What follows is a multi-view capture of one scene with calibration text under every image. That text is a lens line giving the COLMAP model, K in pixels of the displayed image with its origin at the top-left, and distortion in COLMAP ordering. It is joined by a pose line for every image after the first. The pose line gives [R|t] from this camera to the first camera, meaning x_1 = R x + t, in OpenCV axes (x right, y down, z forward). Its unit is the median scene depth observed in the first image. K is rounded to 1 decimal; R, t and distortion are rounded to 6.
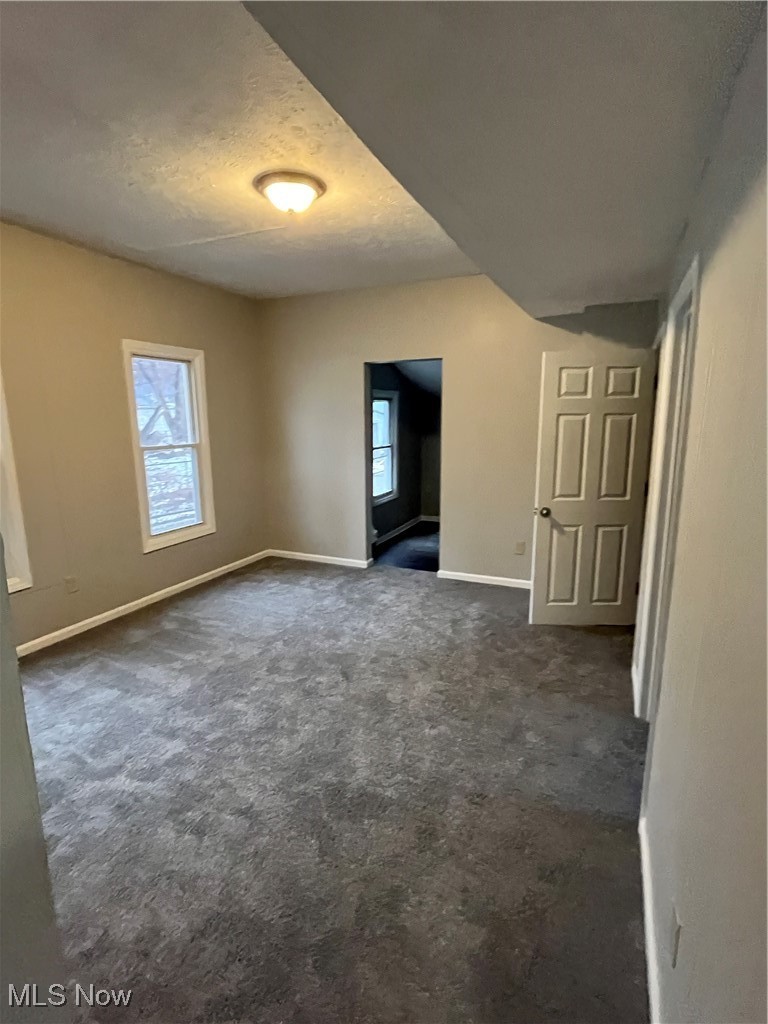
lens RADIAL K [[506.3, 0, 383.0], [0, 506.3, 510.6], [0, 0, 1]] dist [0.012734, 0.000820]
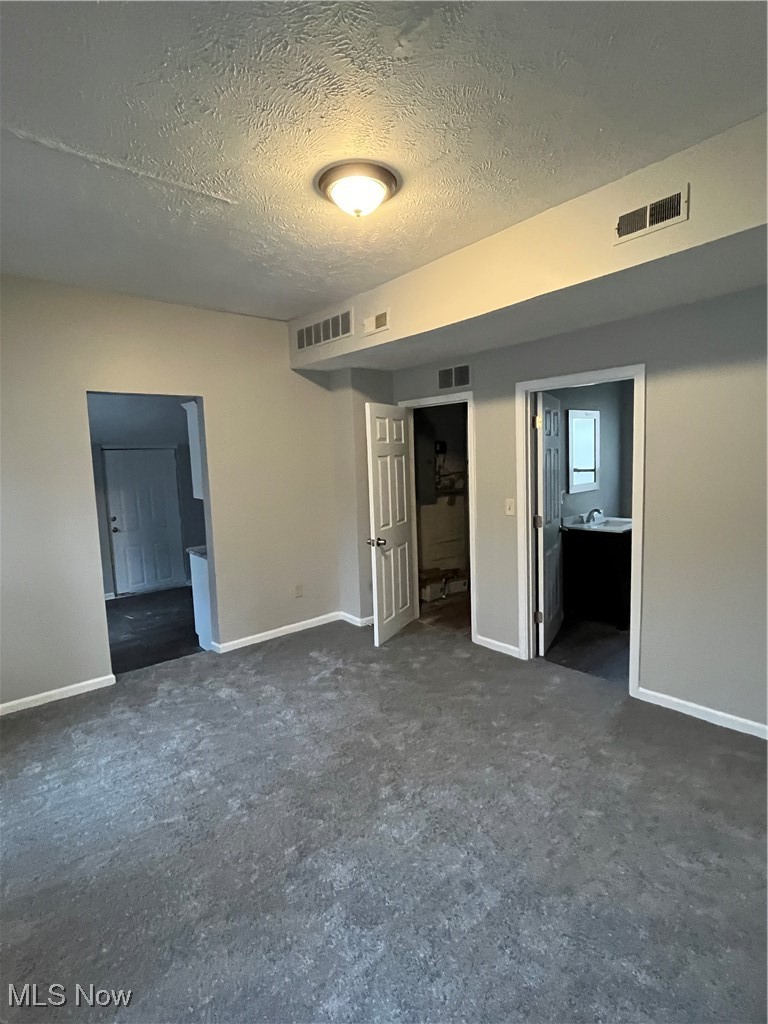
lens RADIAL K [[506.3, 0, 381.7], [0, 506.3, 512.0], [0, 0, 1]] dist [0.012734, 0.000820]
pose [[0.438433, -0.112617, 0.891680, -0.571623], [0.200349, 0.979401, 0.025186, -0.075814], [-0.876149, 0.167605, 0.451964, 0.399227]]
